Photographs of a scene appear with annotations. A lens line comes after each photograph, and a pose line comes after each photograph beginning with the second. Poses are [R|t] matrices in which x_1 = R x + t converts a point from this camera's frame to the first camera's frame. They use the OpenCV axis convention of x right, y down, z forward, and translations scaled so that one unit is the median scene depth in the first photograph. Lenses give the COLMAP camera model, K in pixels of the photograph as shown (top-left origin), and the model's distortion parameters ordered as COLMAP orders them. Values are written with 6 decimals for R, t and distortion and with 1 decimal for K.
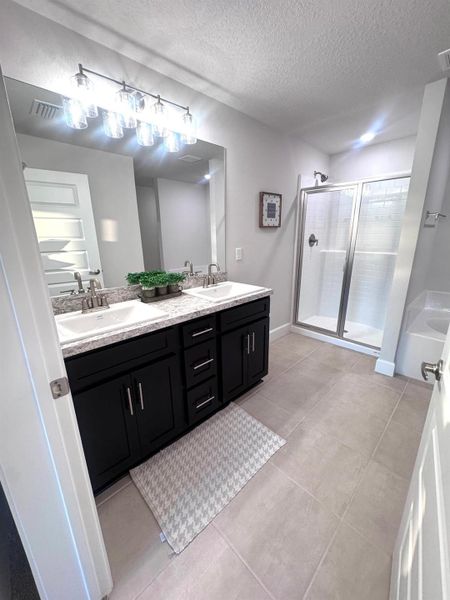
lens RADIAL K [[239.0, 0, 225.0], [0, 239.0, 300.0], [0, 0, 1]] dist [0.000369, -0.000018]
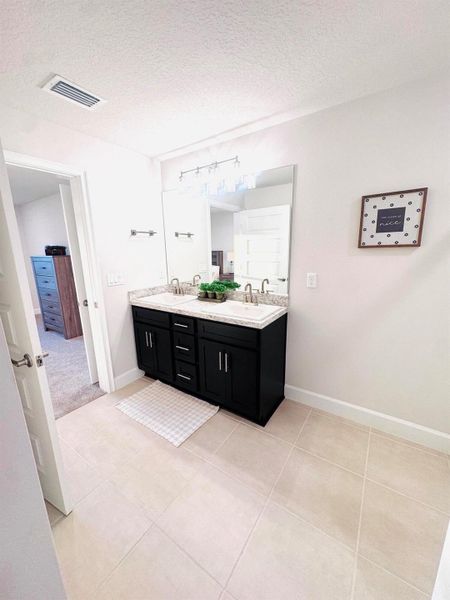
lens RADIAL K [[239.0, 0, 225.0], [0, 239.0, 300.0], [0, 0, 1]] dist [0.000369, -0.000018]
pose [[0.202491, 0.222051, -0.953777, 0.935022], [-0.242098, 0.955072, 0.170954, -0.231601], [0.948887, 0.196291, 0.247152, 0.621975]]
